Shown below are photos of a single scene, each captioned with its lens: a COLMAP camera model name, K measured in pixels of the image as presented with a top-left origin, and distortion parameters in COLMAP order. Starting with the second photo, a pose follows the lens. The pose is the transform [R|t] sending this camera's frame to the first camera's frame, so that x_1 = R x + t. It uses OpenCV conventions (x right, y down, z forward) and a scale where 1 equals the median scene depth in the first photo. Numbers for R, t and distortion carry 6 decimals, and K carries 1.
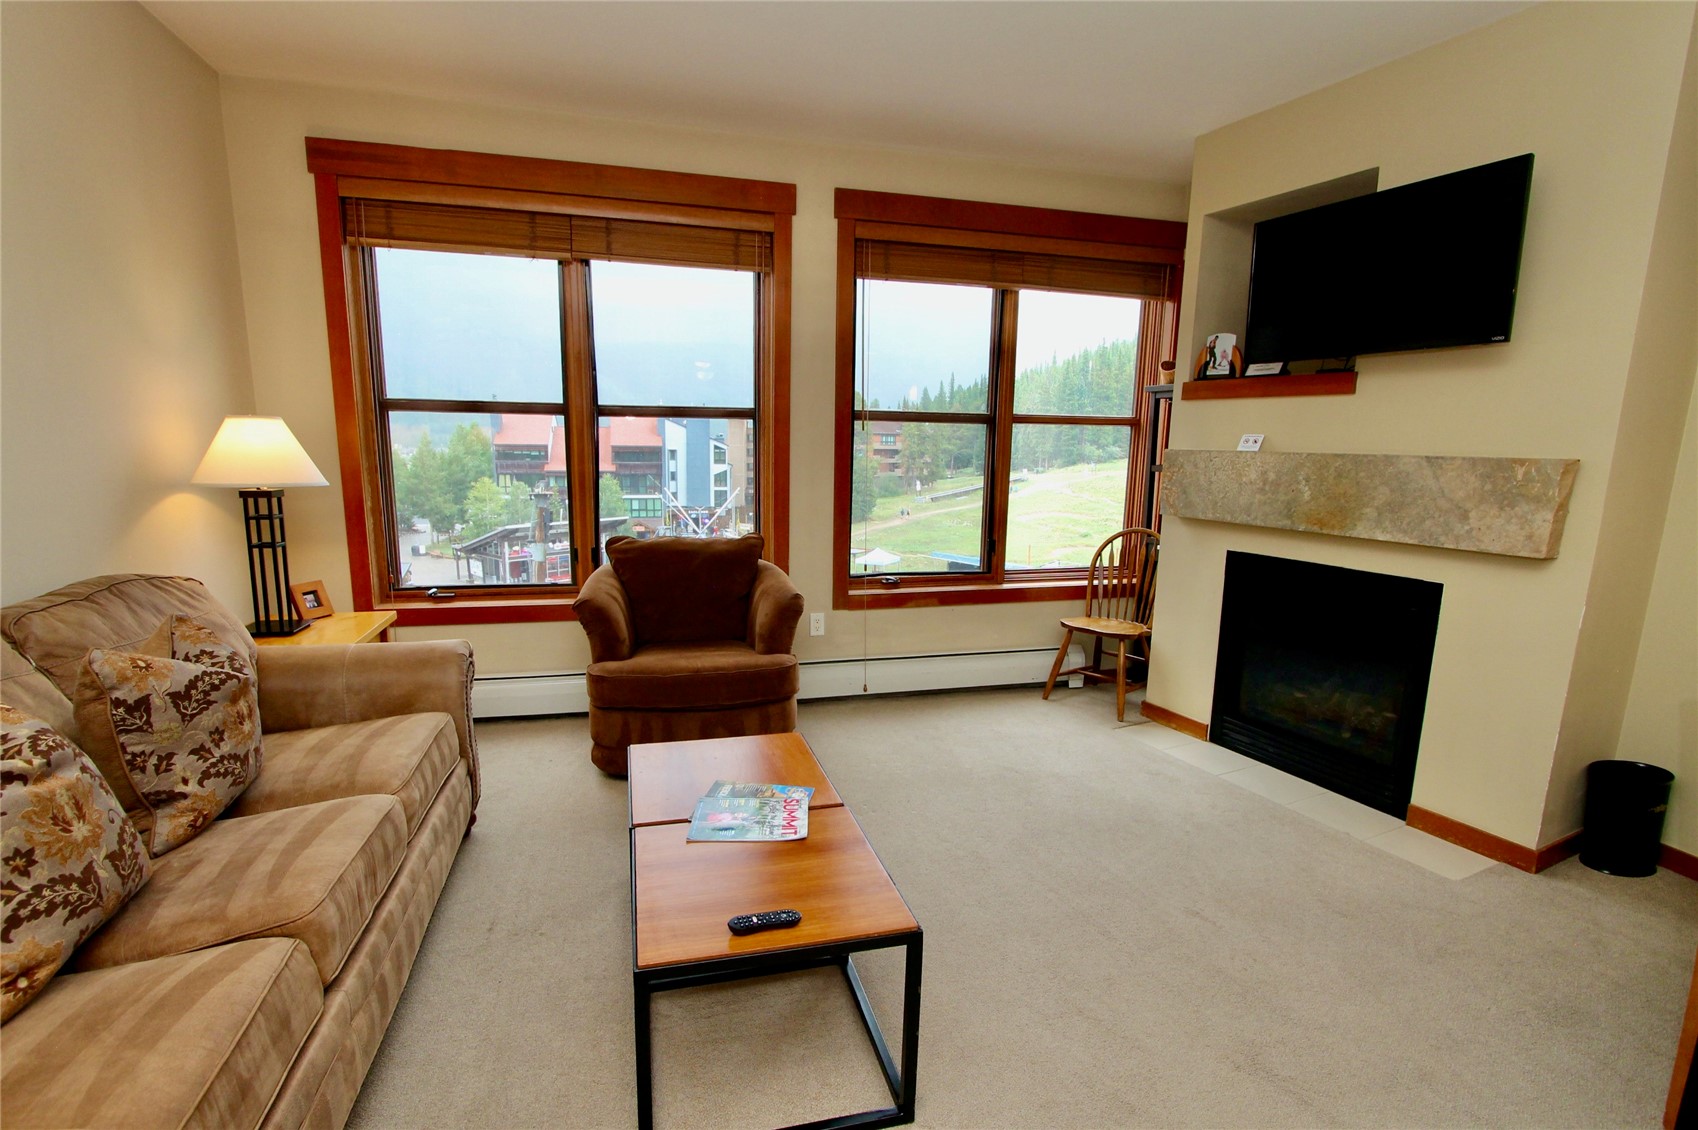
lens RADIAL K [[796.5, 0, 843.7], [0, 796.5, 586.5], [0, 0, 1]] dist [-0.017332, 0.002707]
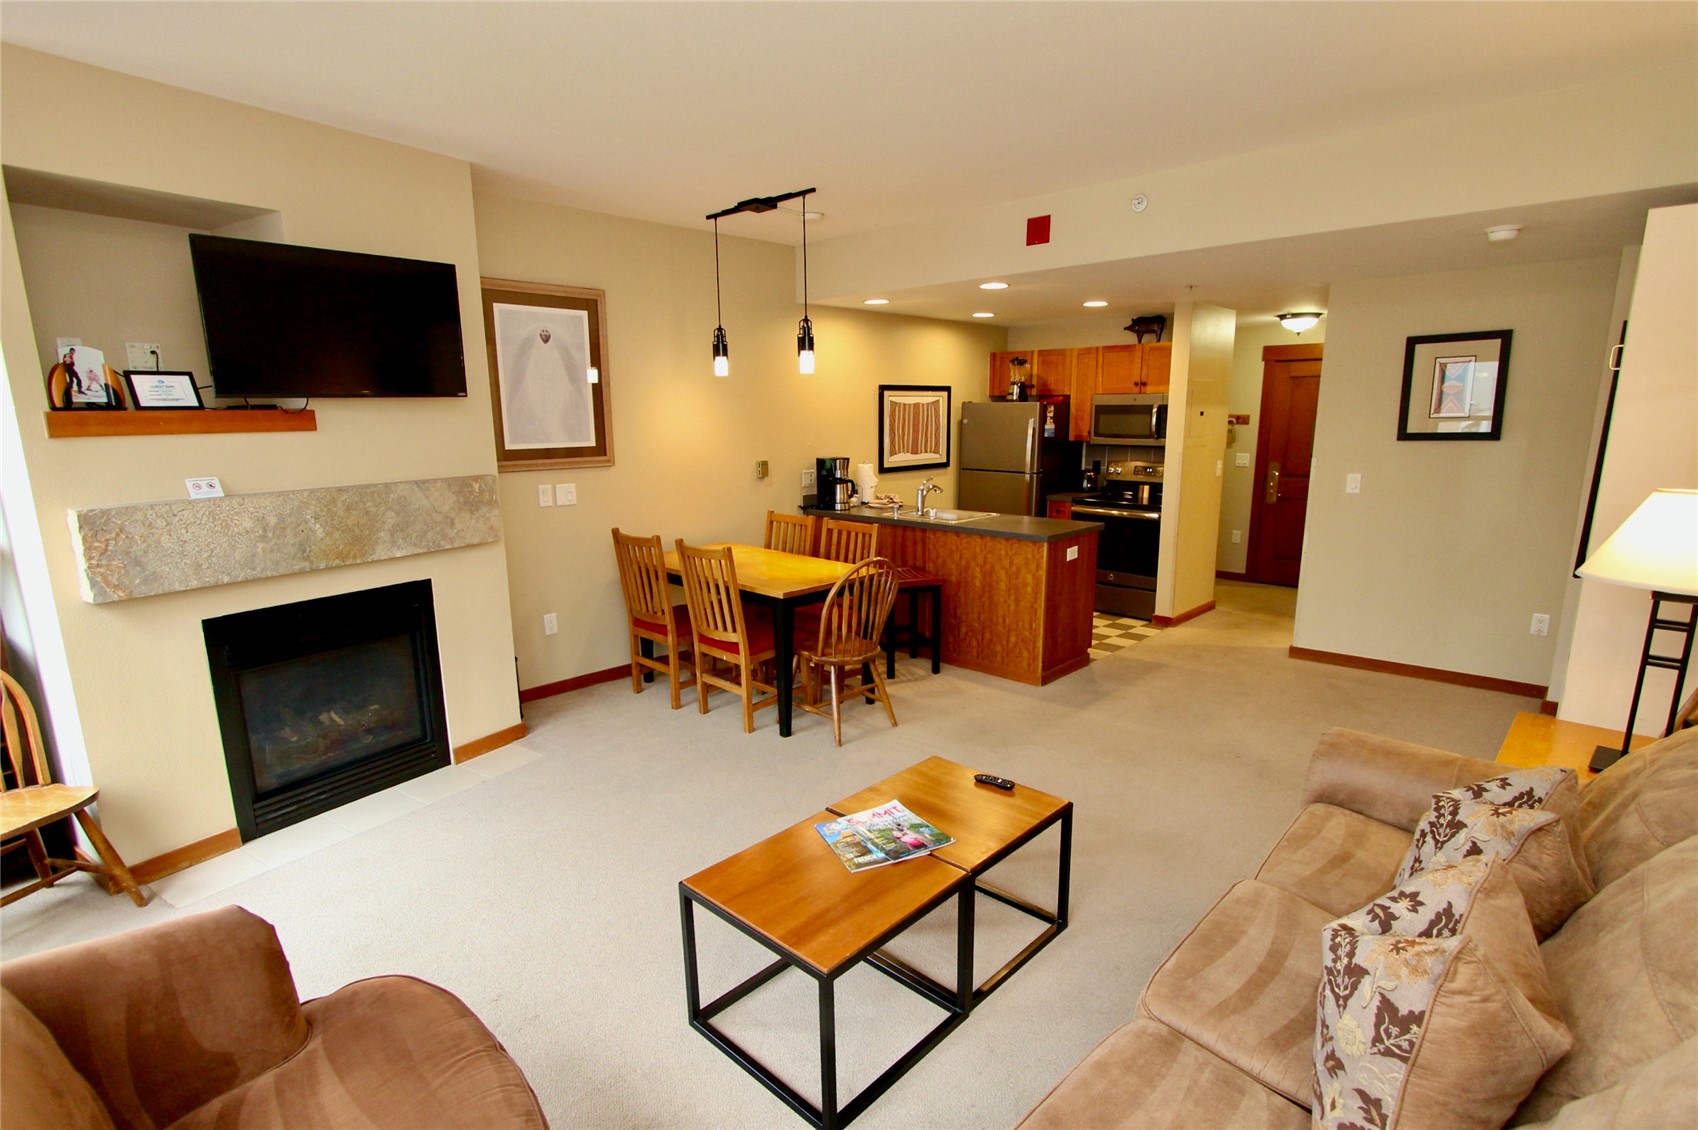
lens RADIAL K [[852.0, 0, 858.1], [0, 852.0, 575.7], [0, 0, 1]] dist [0.002112, -0.005786]
pose [[-0.529466, -0.176975, 0.829666, -0.607221], [0.155610, 0.941143, 0.300059, -0.252623], [-0.833937, 0.287976, -0.470764, 0.859767]]
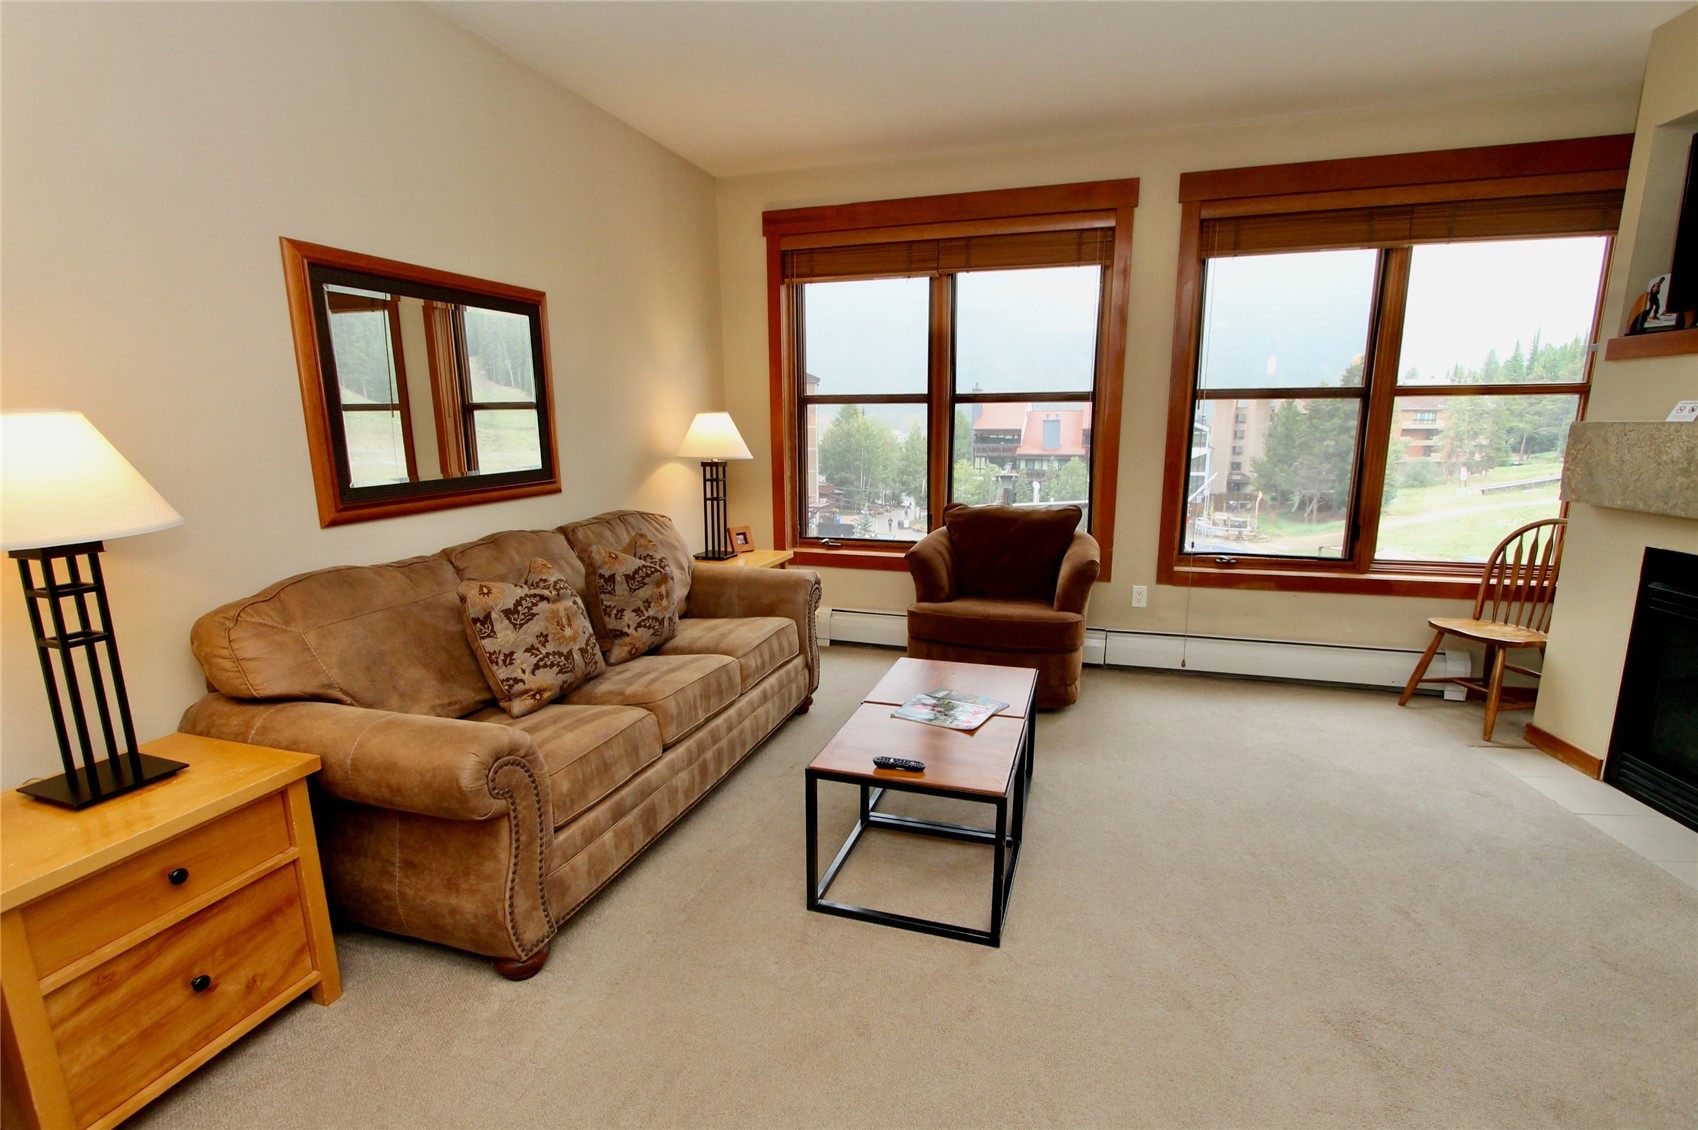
lens RADIAL K [[796.5, 0, 843.3], [0, 796.5, 585.0], [0, 0, 1]] dist [-0.017332, 0.002707]
pose [[0.839290, 0.087252, -0.536638, 0.238166], [-0.077366, 0.996161, 0.040966, 0.023788], [0.538152, 0.007135, 0.842818, -0.107424]]
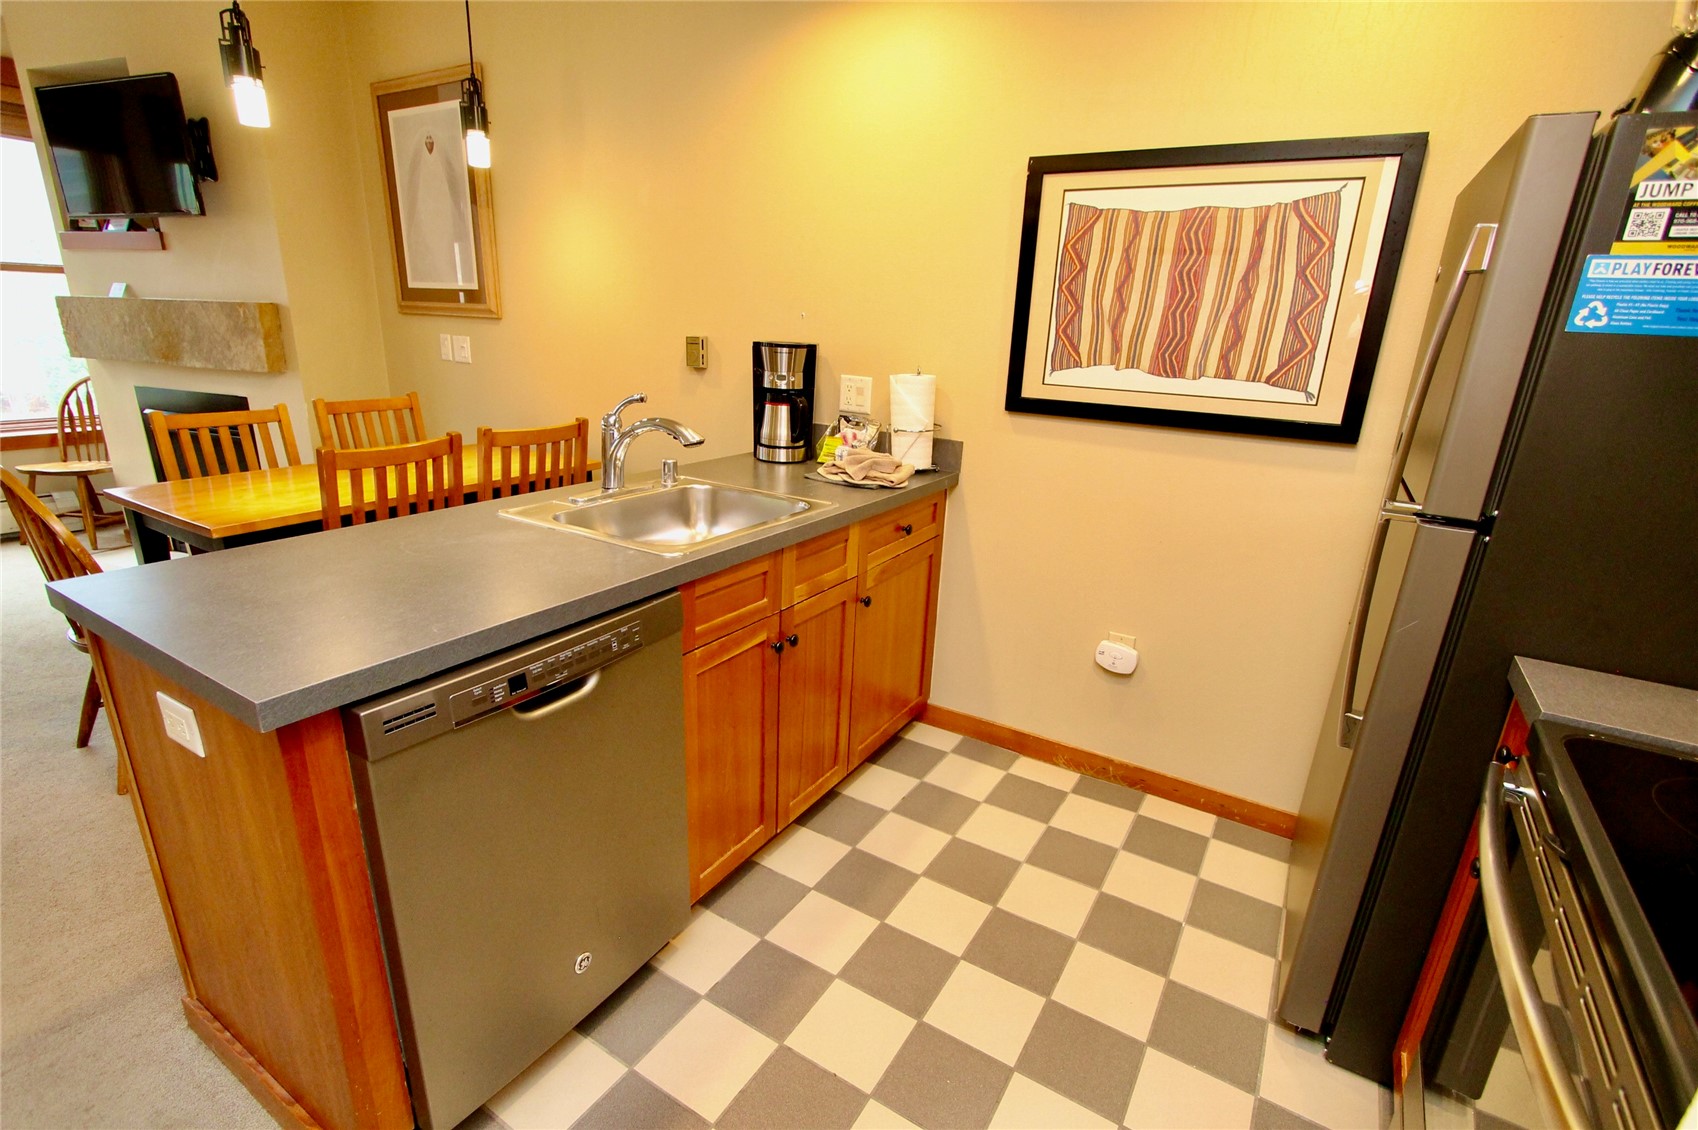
lens RADIAL K [[796.5, 0, 845.4], [0, 796.5, 584.1], [0, 0, 1]] dist [-0.017332, 0.002707]
pose [[0.730798, -0.198596, 0.653064, 0.448212], [0.096679, 0.977210, 0.188982, 0.125771], [-0.675712, -0.074970, 0.733343, -0.601635]]
